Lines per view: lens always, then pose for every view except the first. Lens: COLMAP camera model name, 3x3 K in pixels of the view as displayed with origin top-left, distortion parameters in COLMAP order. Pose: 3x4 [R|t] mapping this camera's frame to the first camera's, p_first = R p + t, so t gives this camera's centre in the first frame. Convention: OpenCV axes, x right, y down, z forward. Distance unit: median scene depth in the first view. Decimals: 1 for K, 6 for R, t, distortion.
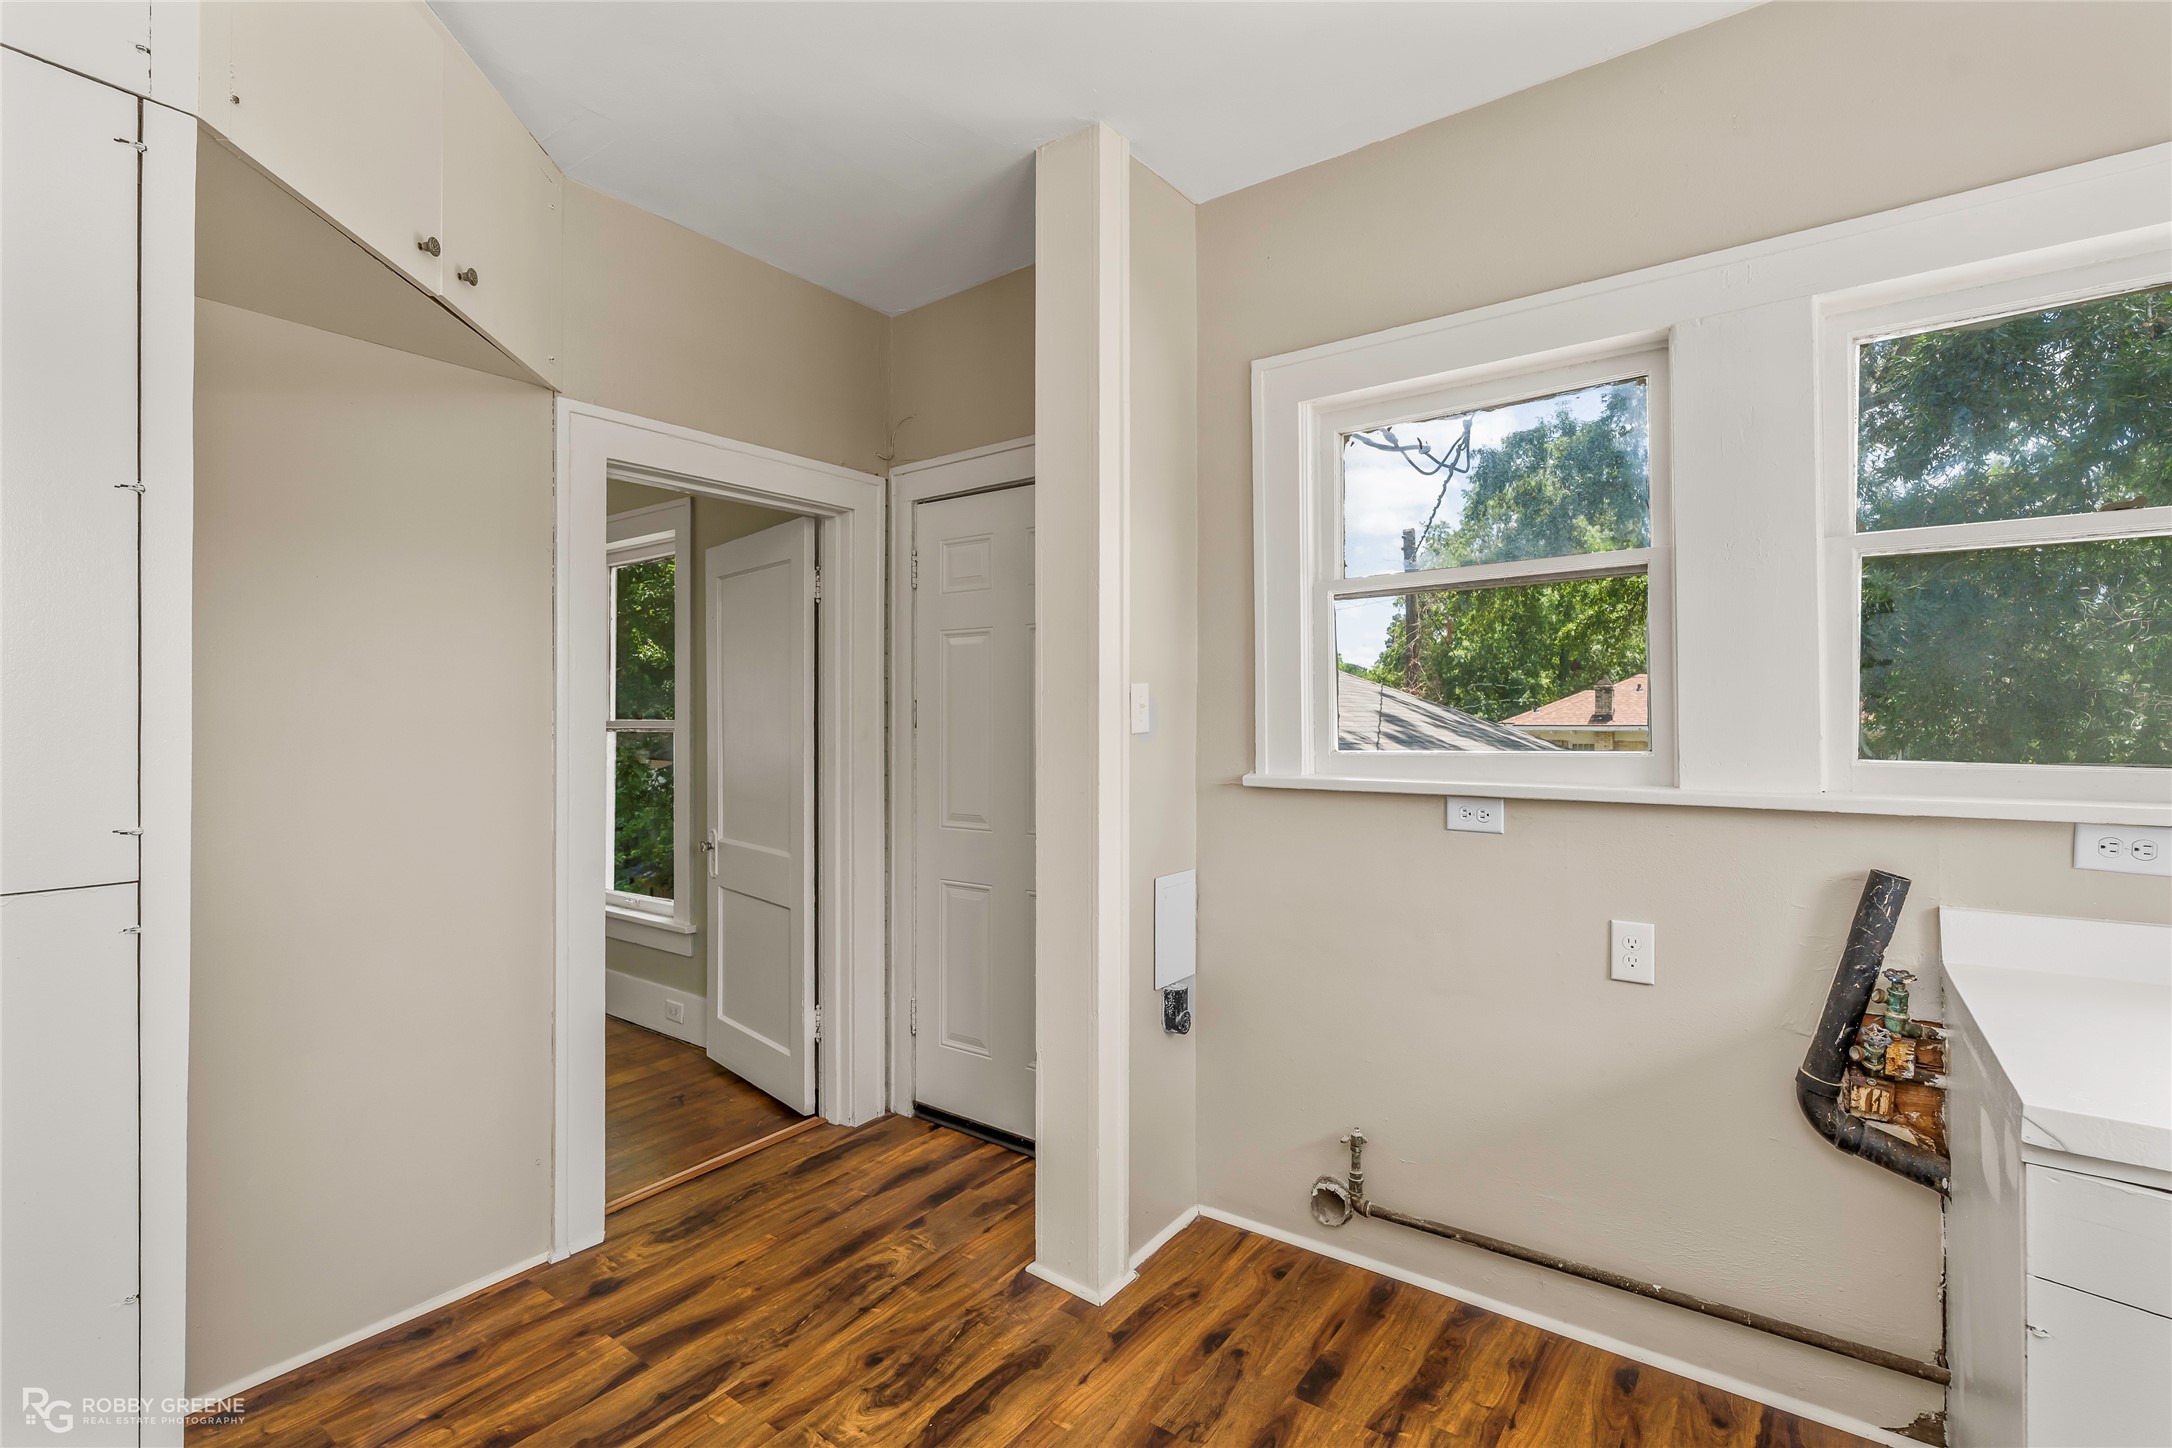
lens RADIAL K [[997.3, 0, 1095.6], [0, 997.3, 719.1], [0, 0, 1]] dist [-0.000654, 0.001658]
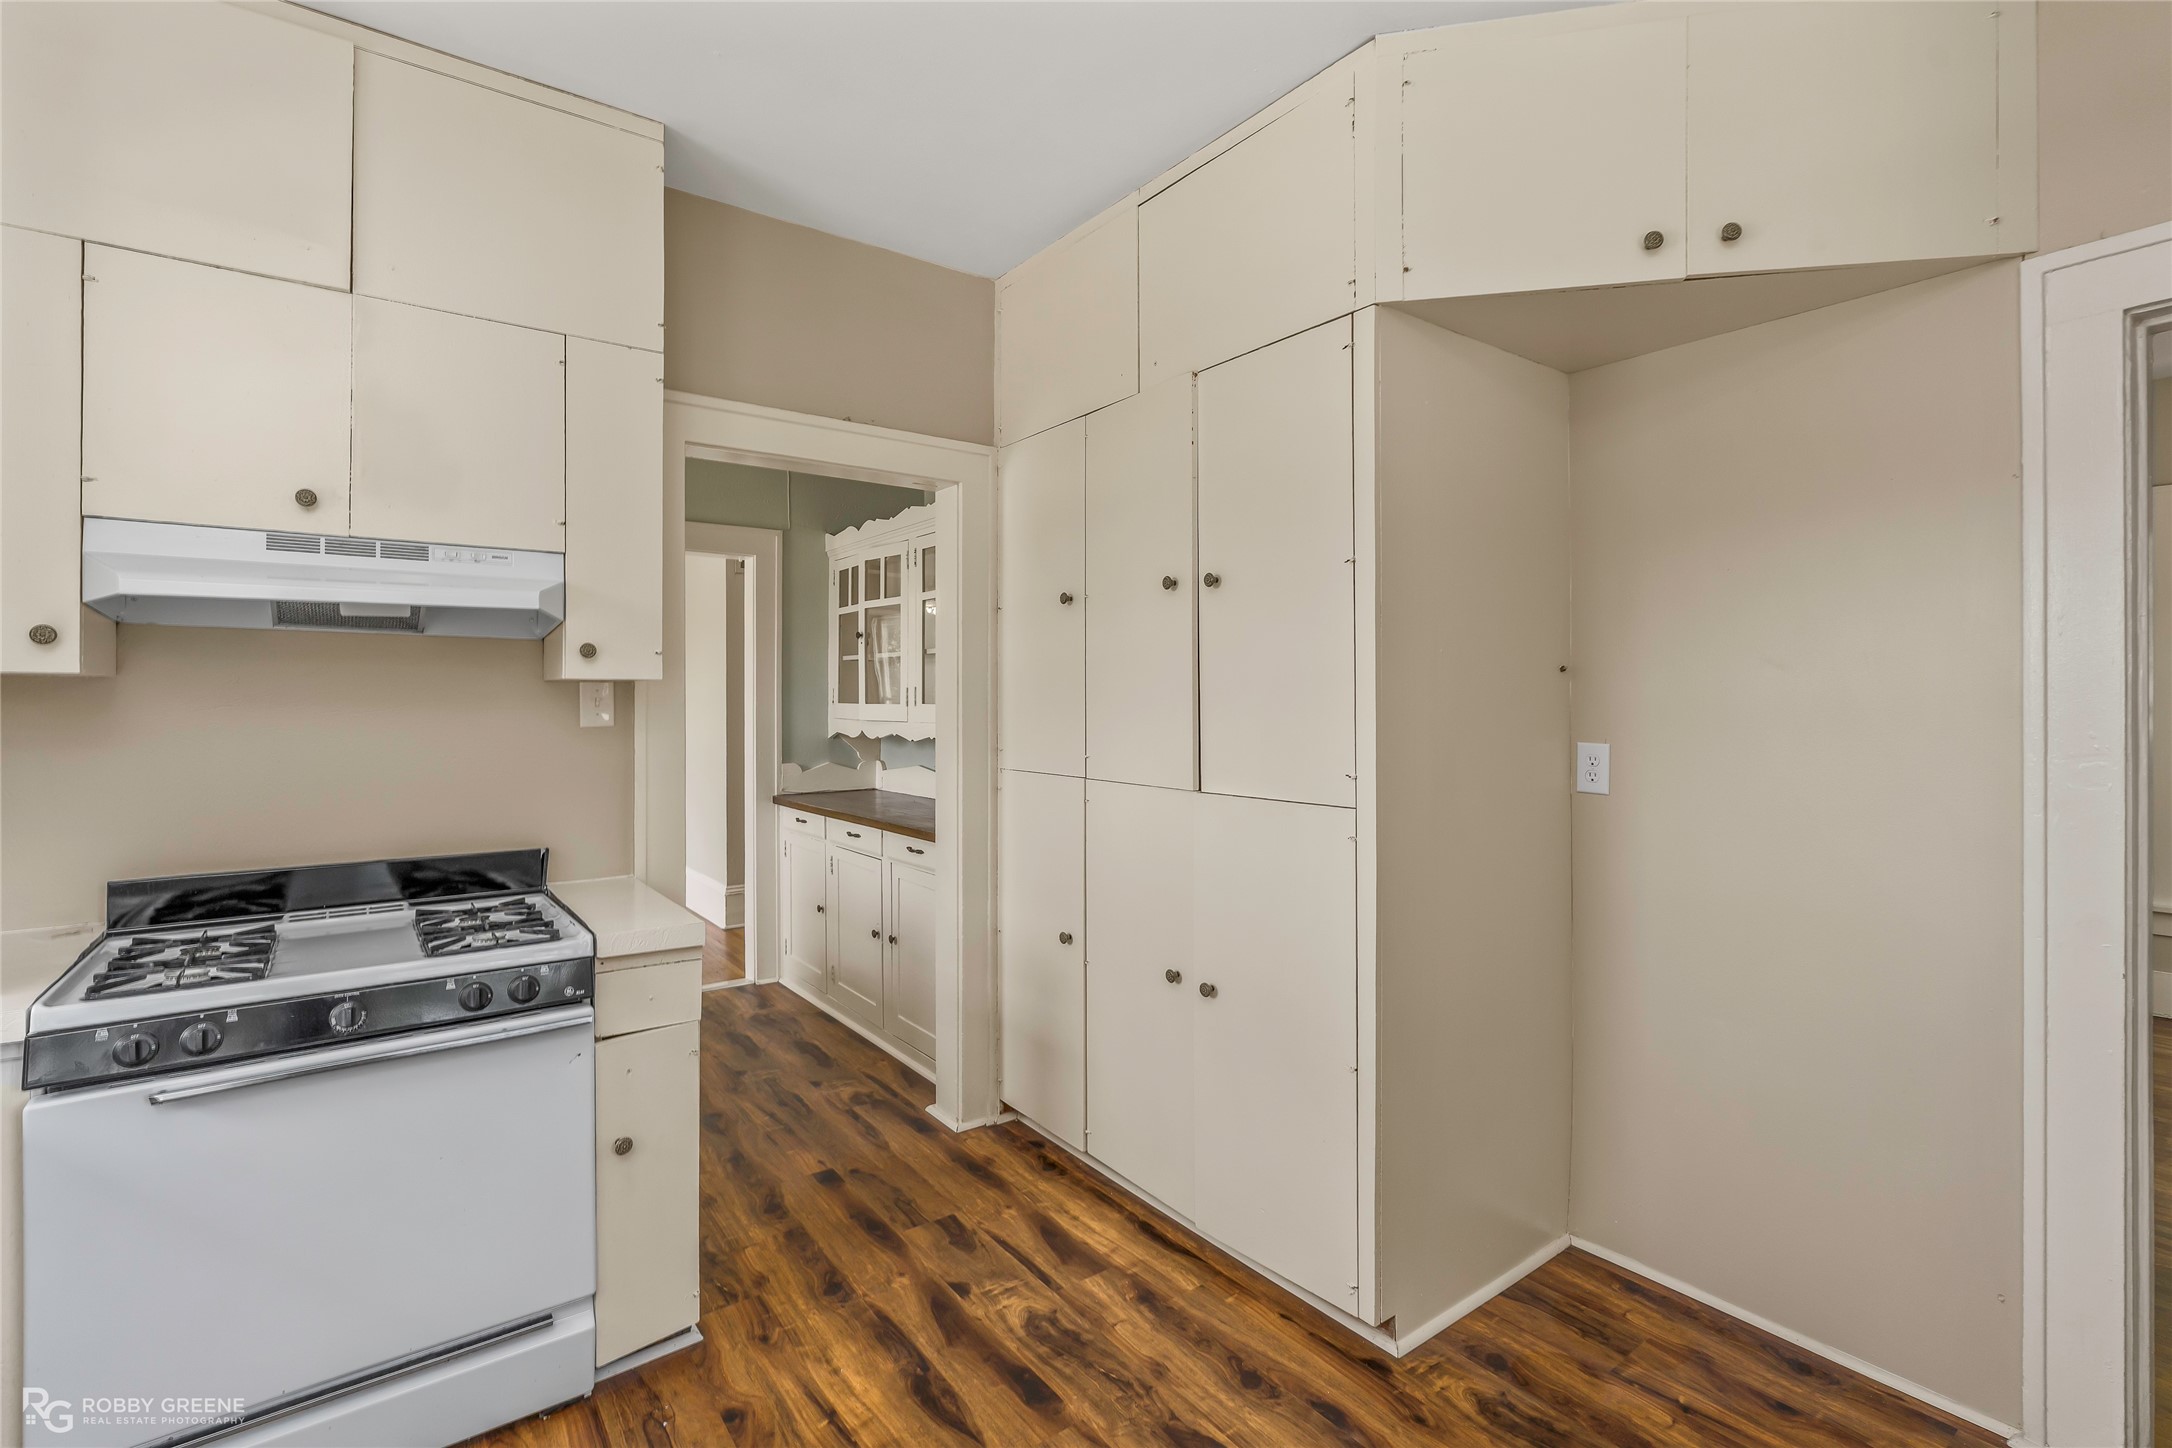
lens RADIAL K [[997.3, 0, 1088.4], [0, 997.3, 701.8], [0, 0, 1]] dist [-0.000654, 0.001658]
pose [[-0.290434, 0.006141, -0.956875, 0.432825], [-0.002769, 0.999970, 0.007258, -0.010217], [0.956891, 0.004758, -0.290408, 0.677109]]
